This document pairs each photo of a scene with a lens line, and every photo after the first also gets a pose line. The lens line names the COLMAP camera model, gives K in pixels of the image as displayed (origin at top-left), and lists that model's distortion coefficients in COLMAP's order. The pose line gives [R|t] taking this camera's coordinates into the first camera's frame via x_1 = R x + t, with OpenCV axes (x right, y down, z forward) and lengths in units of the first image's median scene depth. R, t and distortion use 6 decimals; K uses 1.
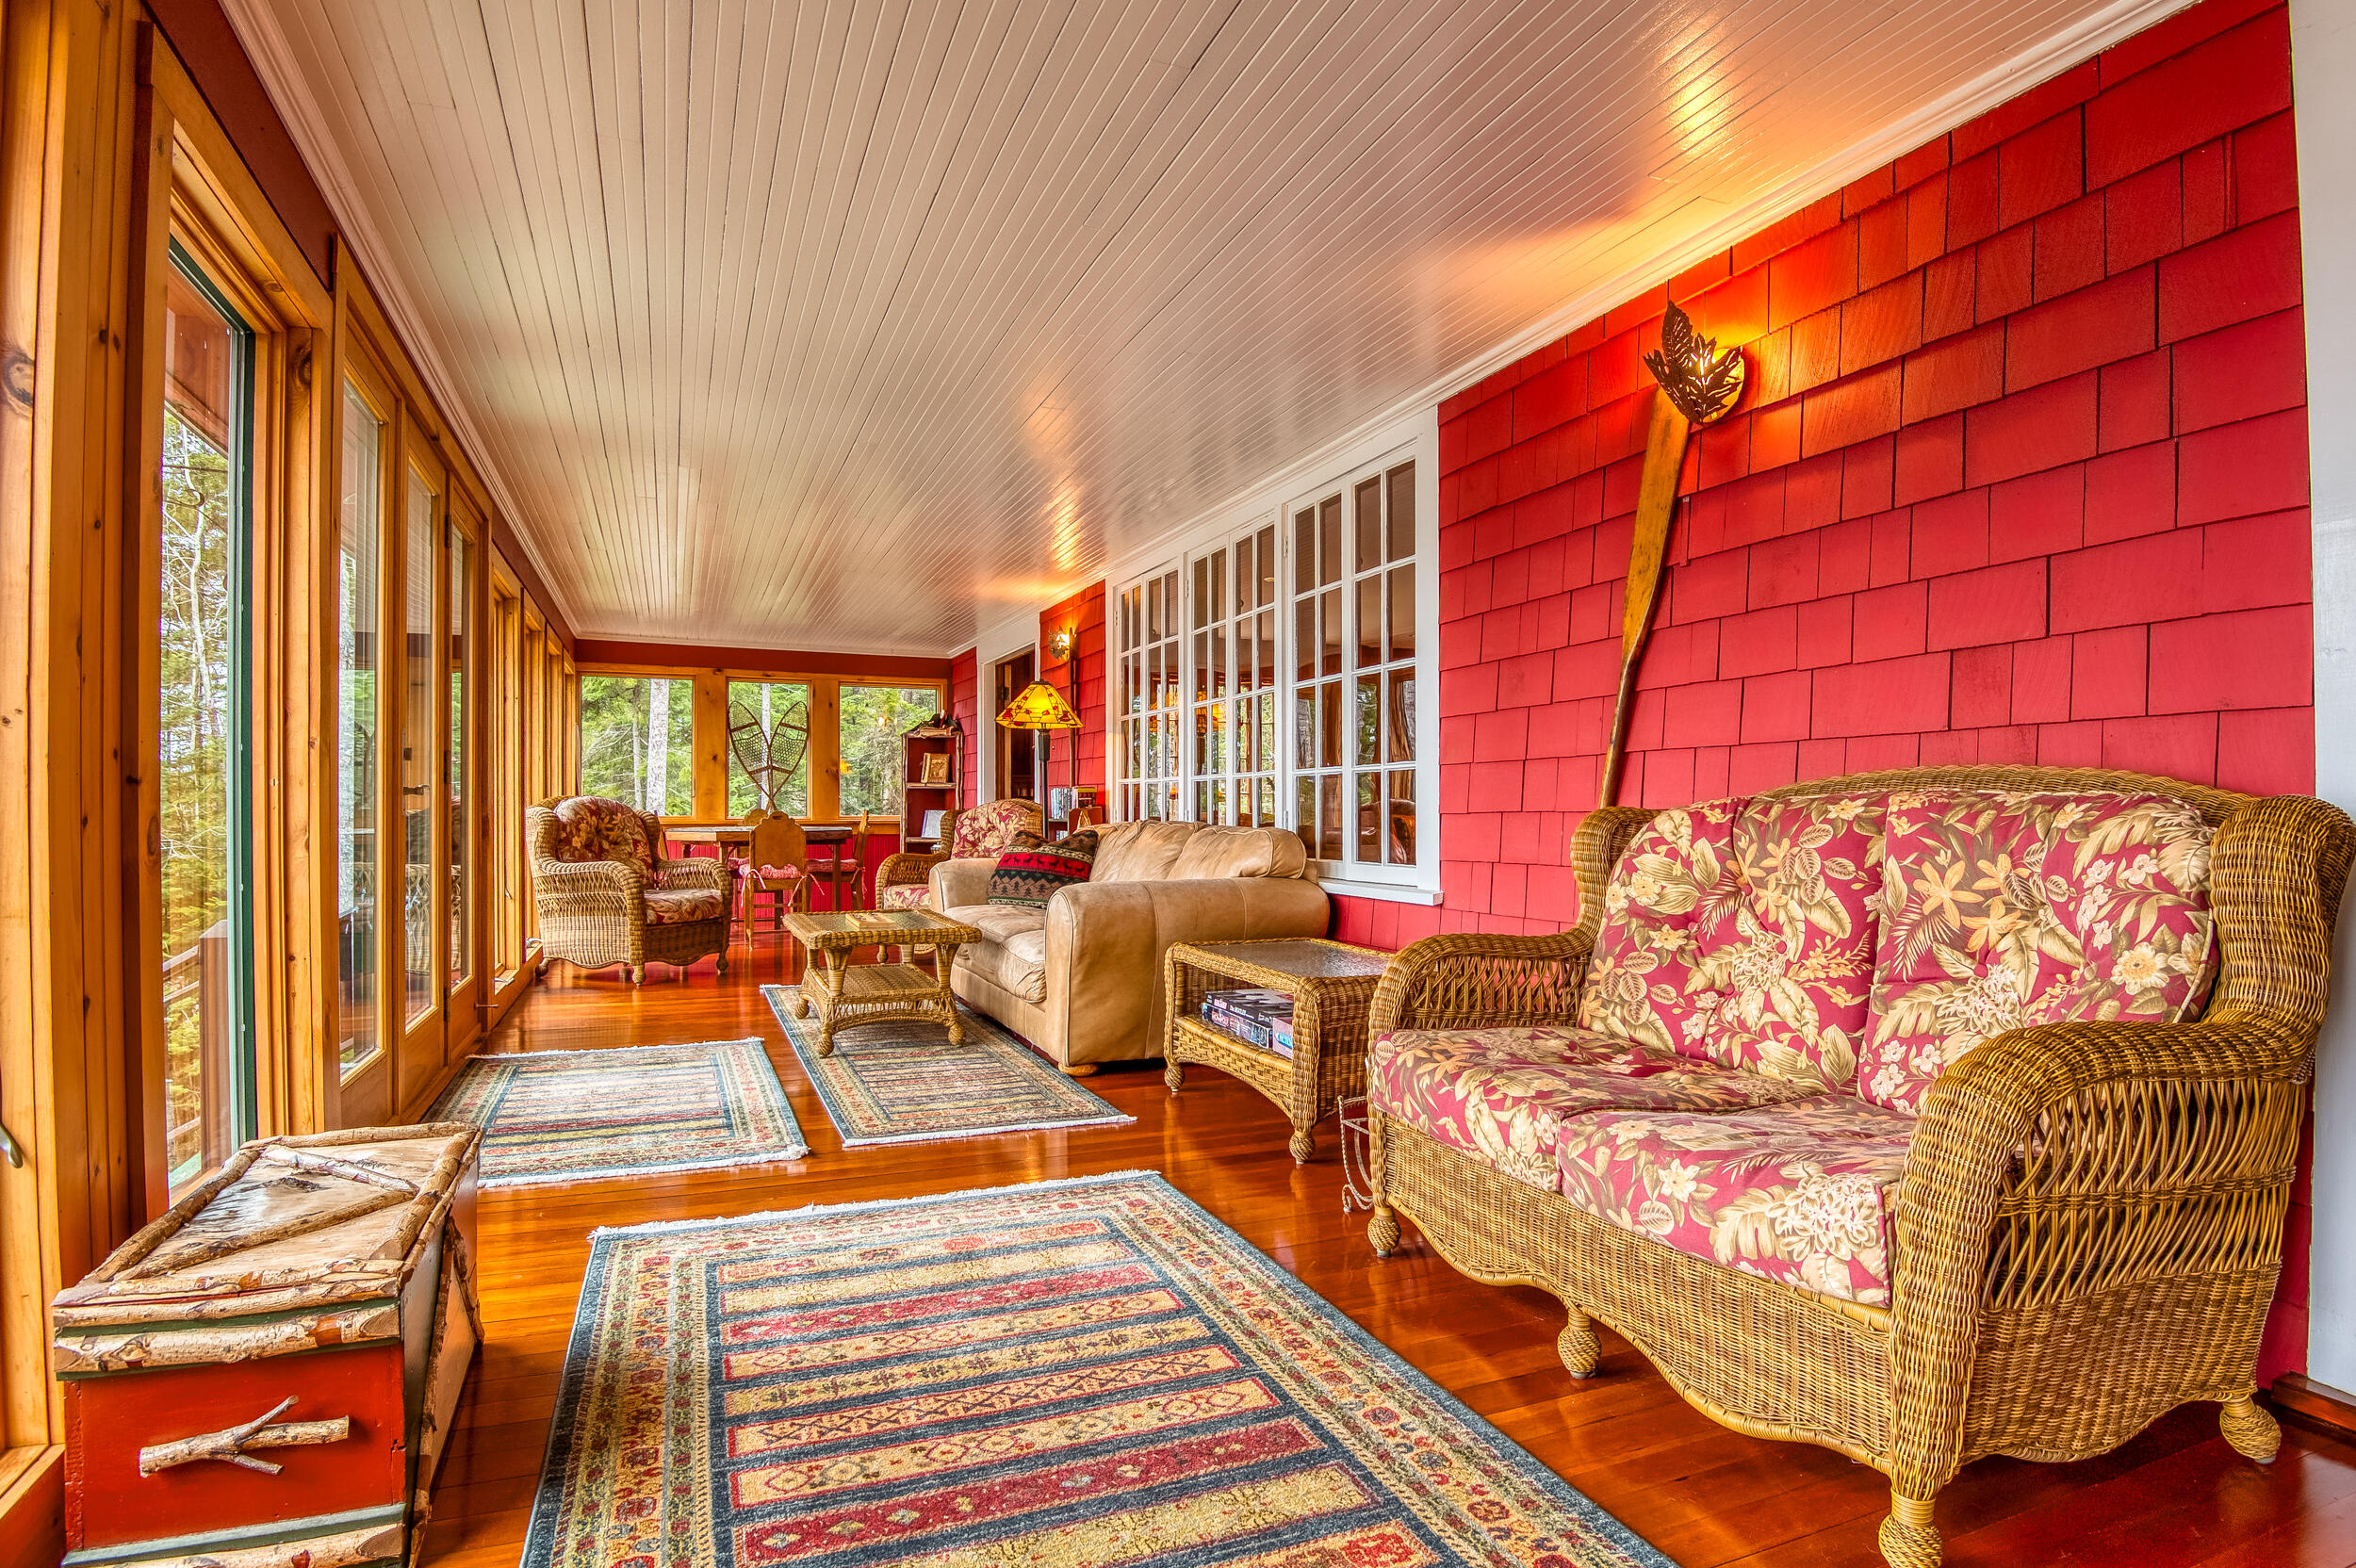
lens RADIAL K [[1248.3, 0, 1183.5], [0, 1248.3, 777.1], [0, 0, 1]] dist [-0.018150, -0.010001]
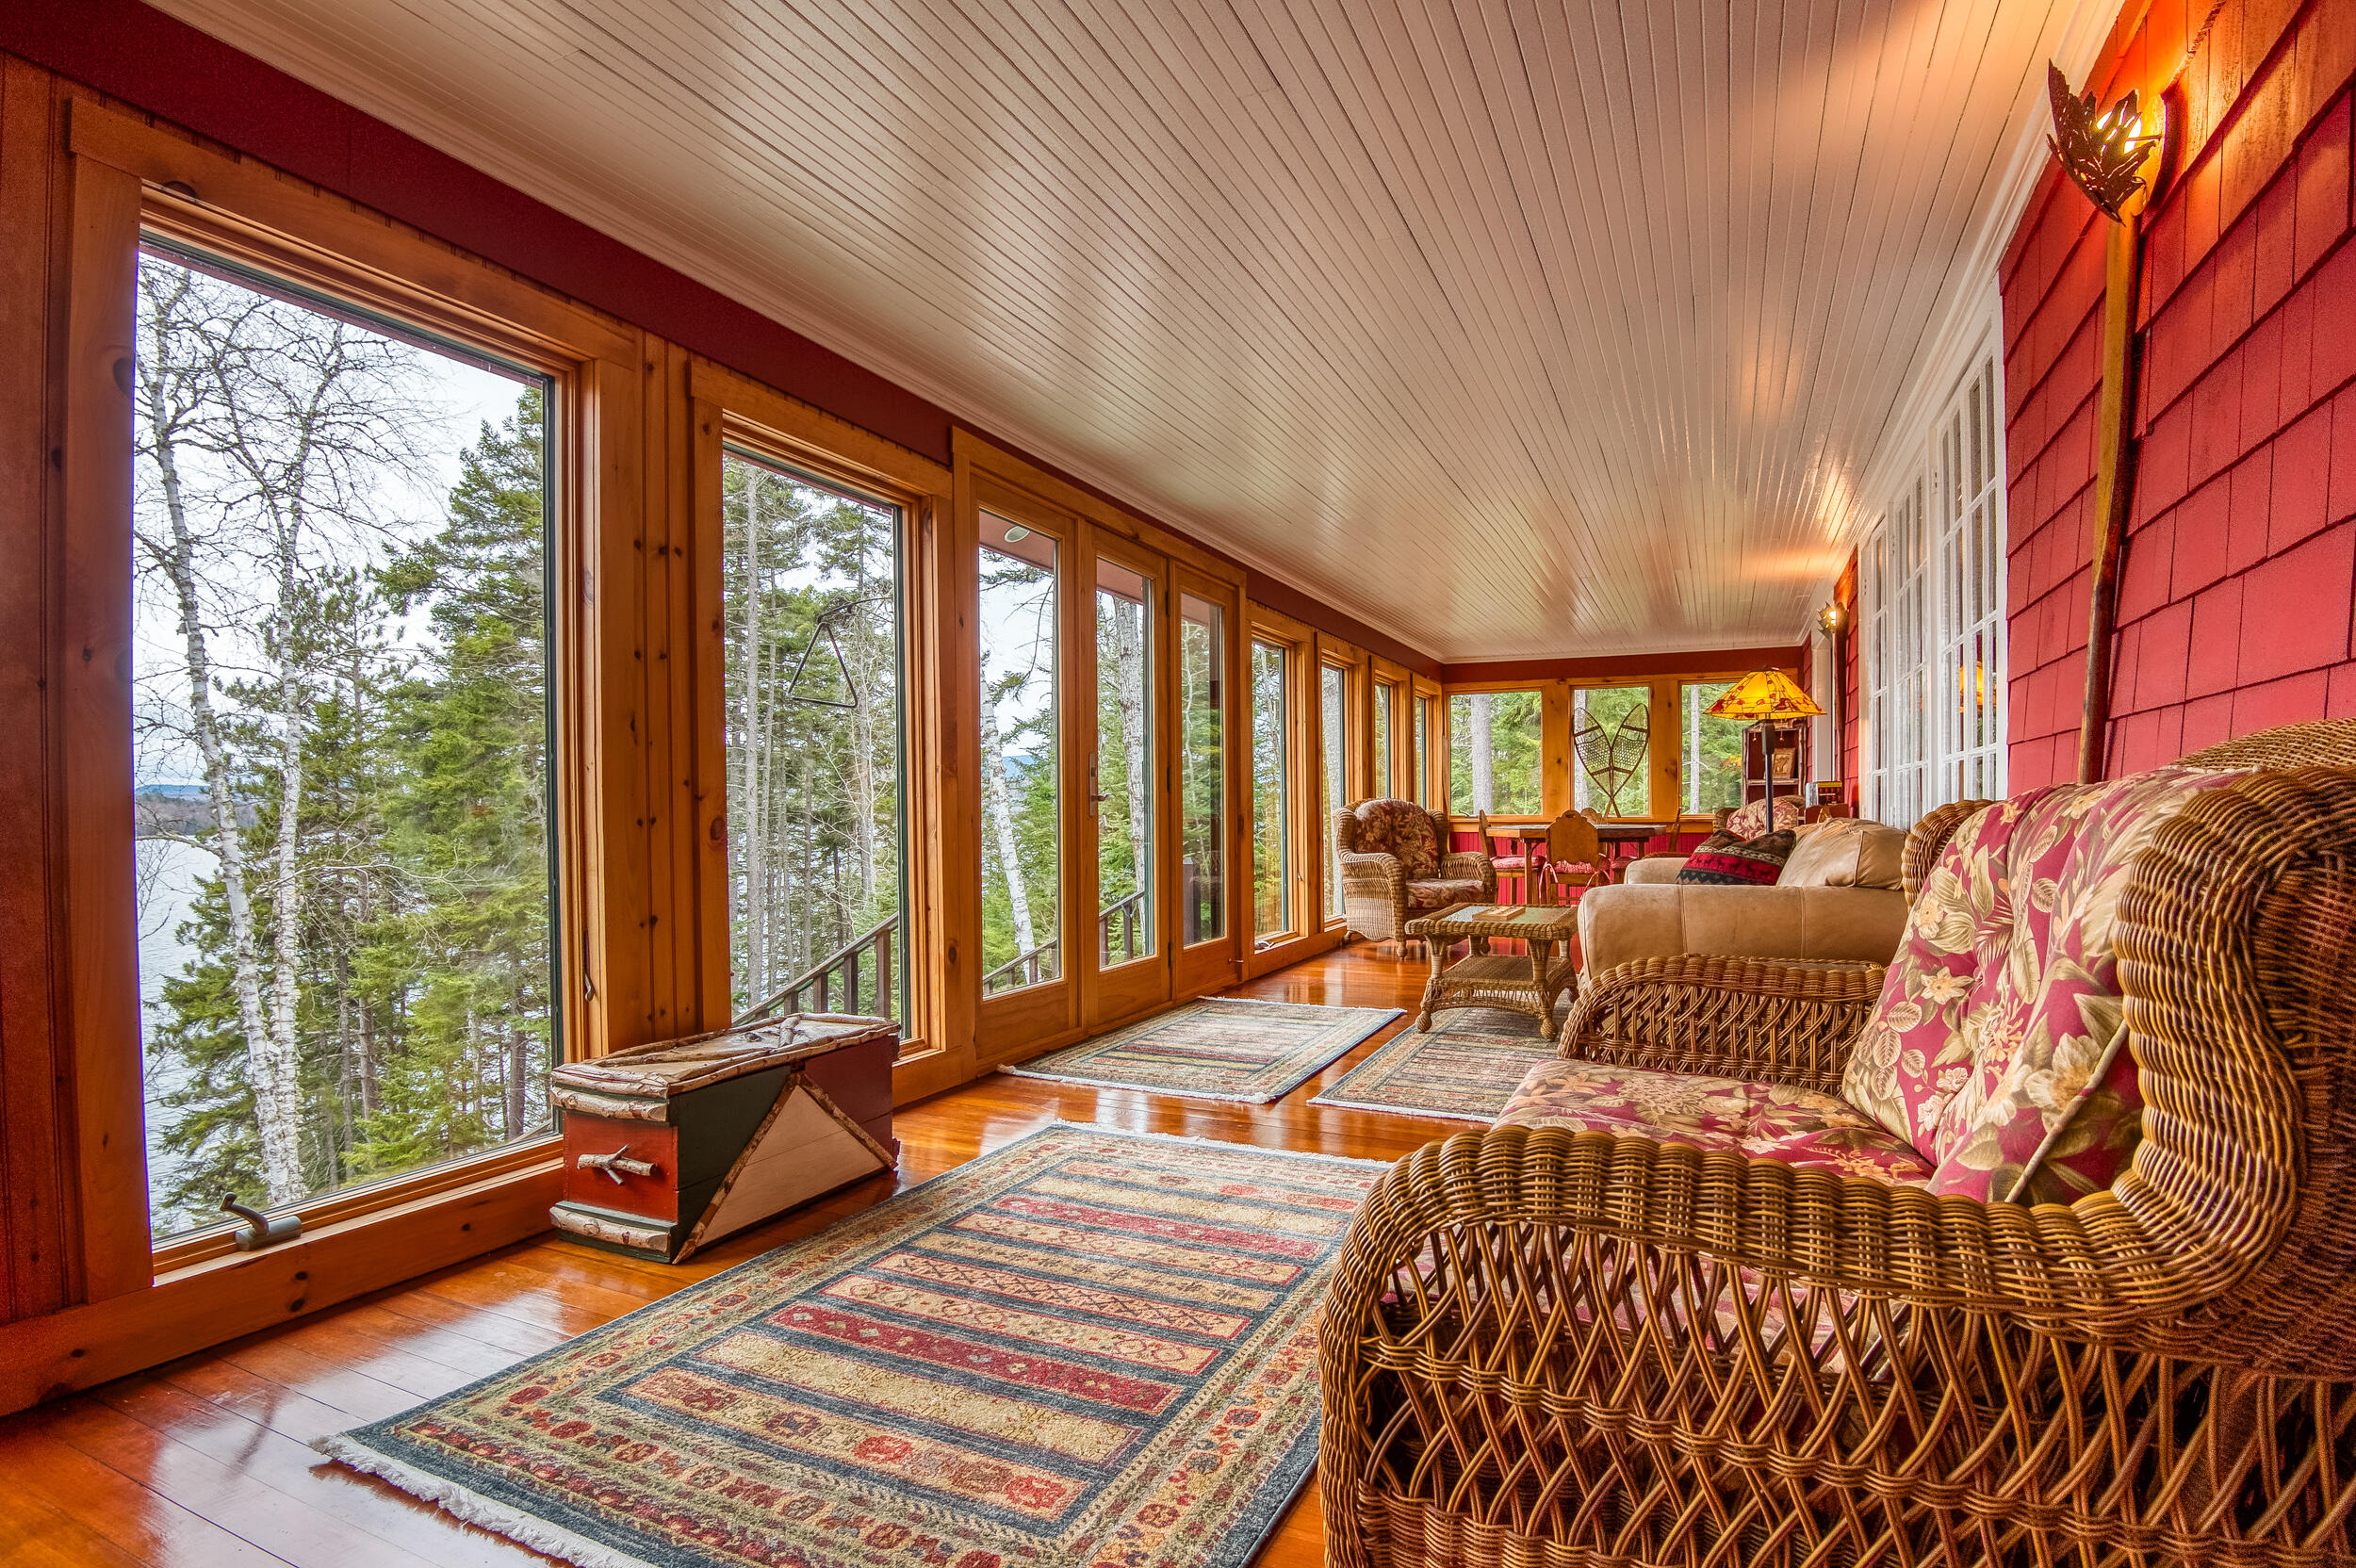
lens RADIAL K [[1176.1, 0, 1184.7], [0, 1176.1, 822.4], [0, 0, 1]] dist [-0.018027, -0.004343]
pose [[0.684343, 0.002548, -0.729156, 0.579712], [0.025003, 0.999324, 0.026958, 0.008764], [0.728731, -0.036680, 0.683817, 0.244543]]
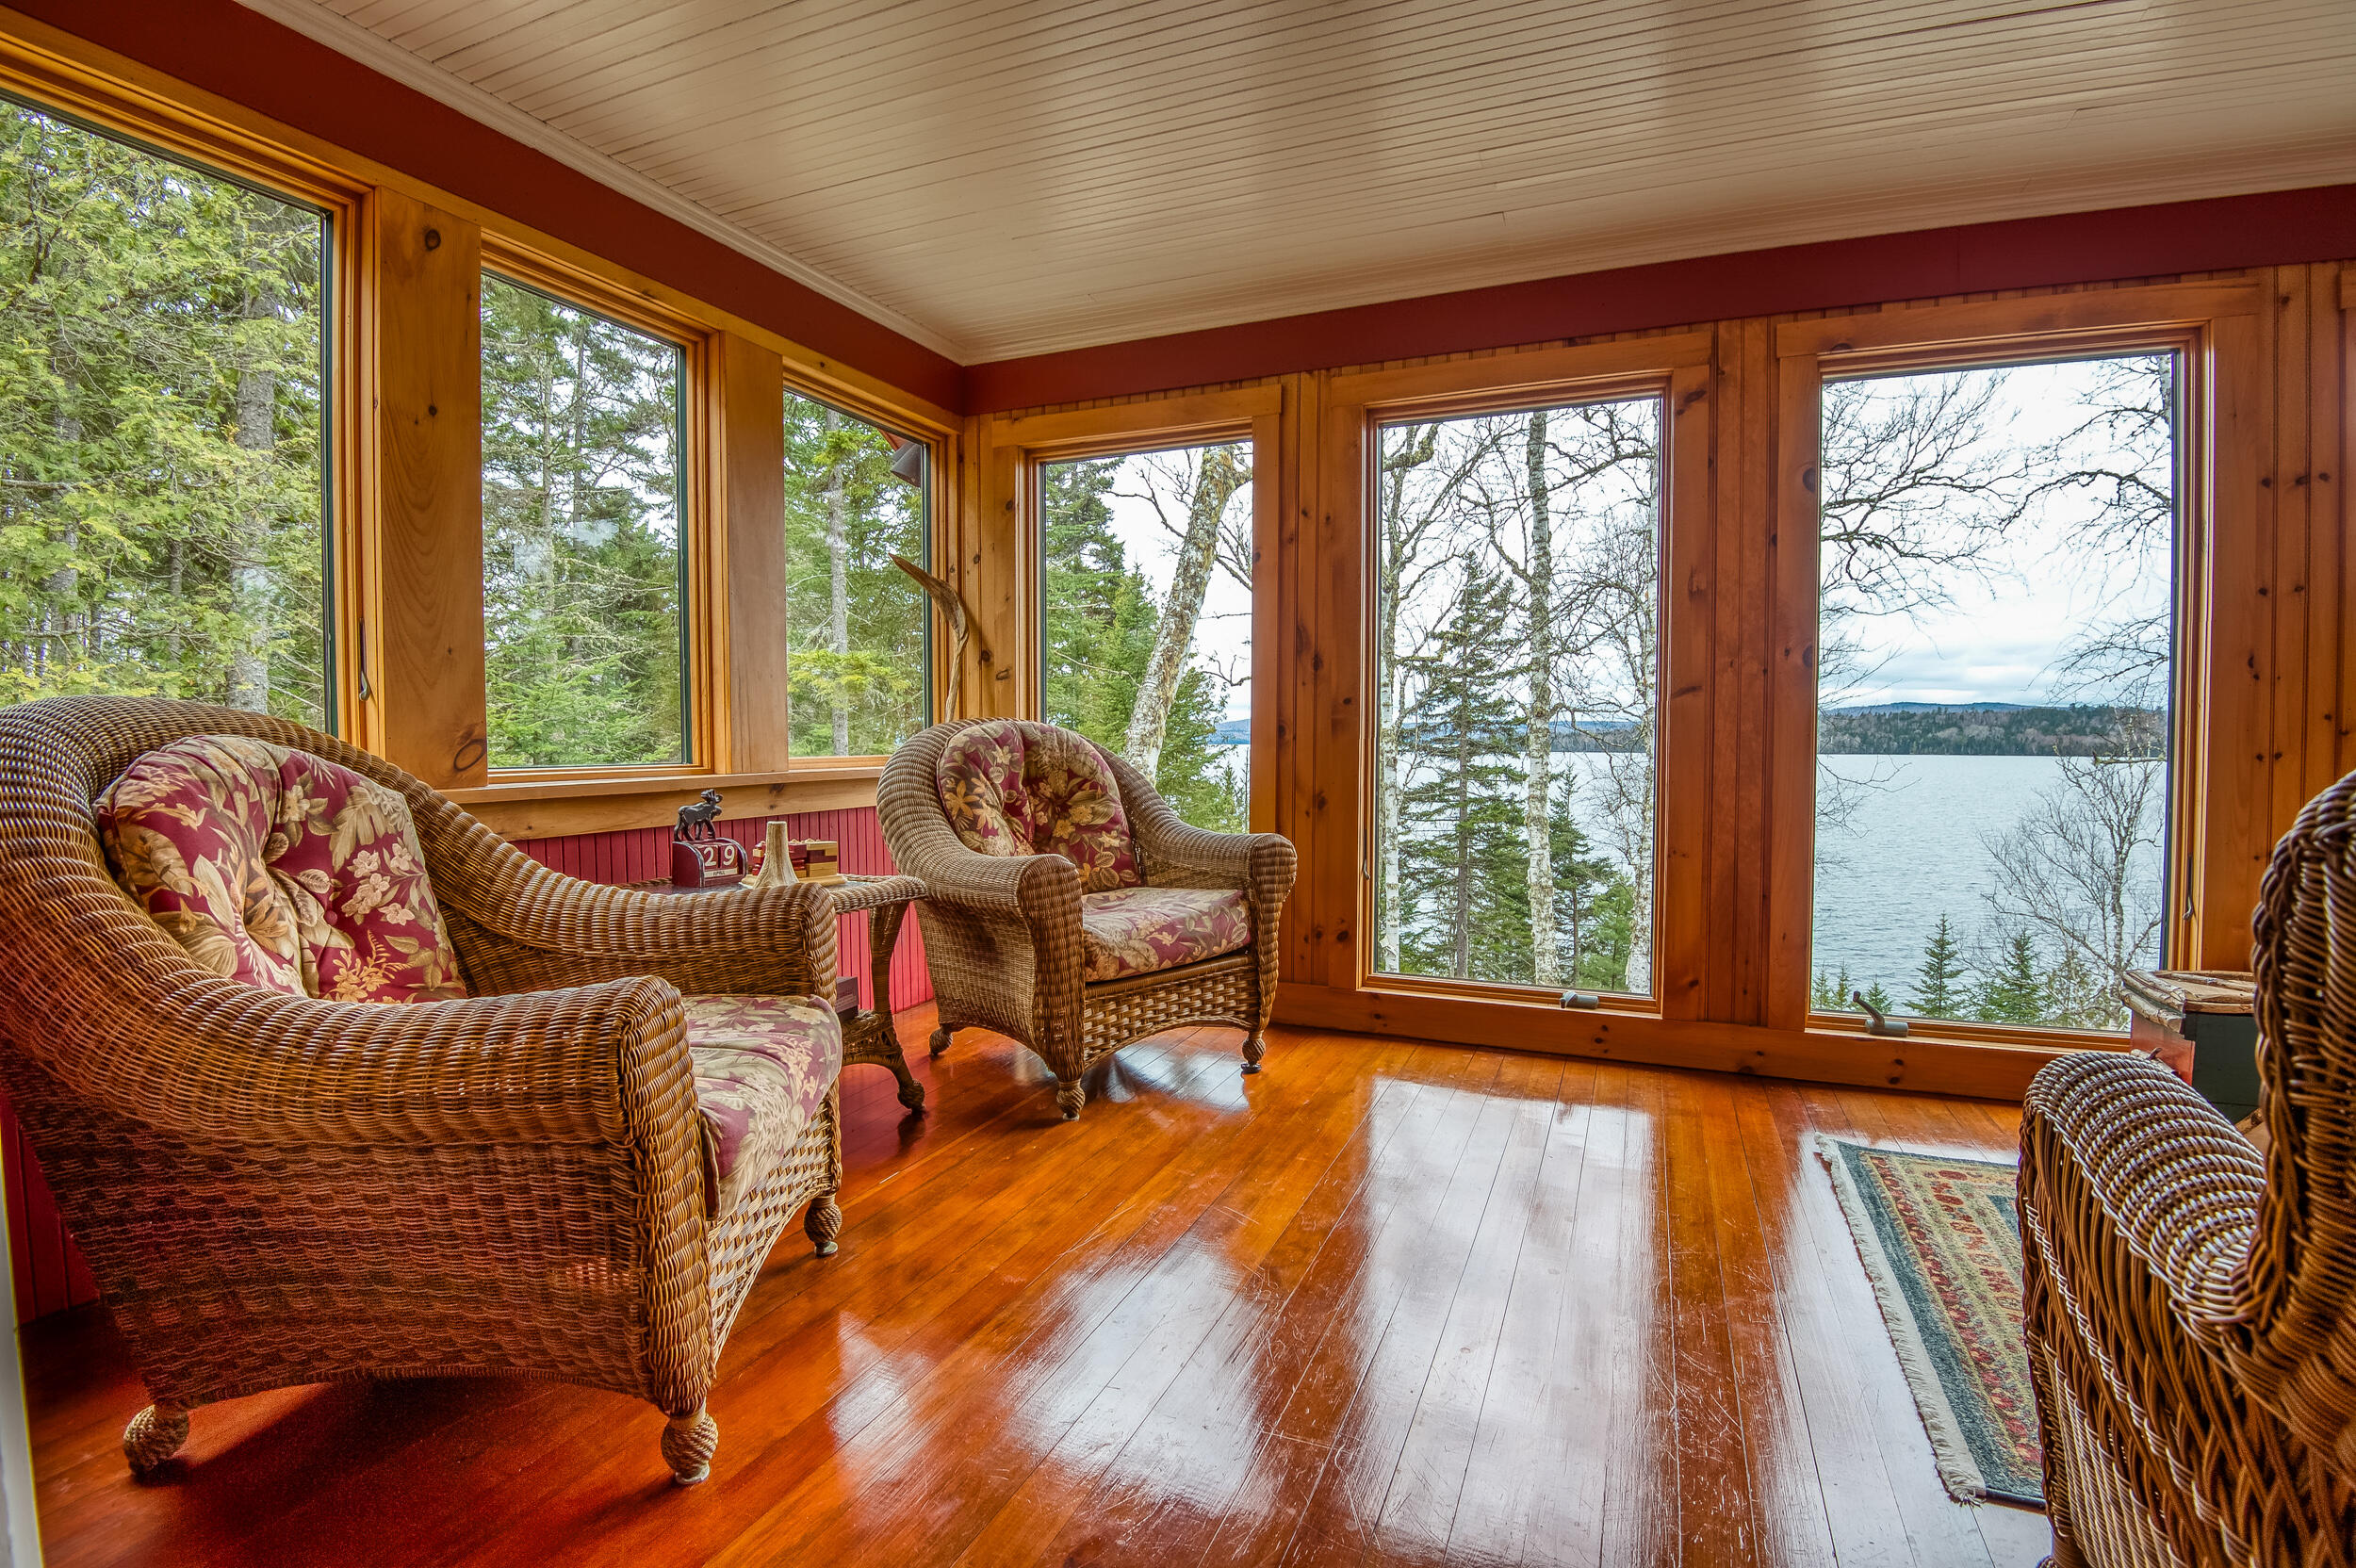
lens RADIAL K [[1176.1, 0, 1173.3], [0, 1176.1, 778.1], [0, 0, 1]] dist [-0.018027, -0.004343]
pose [[-0.699815, 0.027916, -0.713779, 0.930618], [0.021741, 0.999606, 0.017779, 0.003871], [0.713994, -0.003076, -0.700145, 0.641945]]
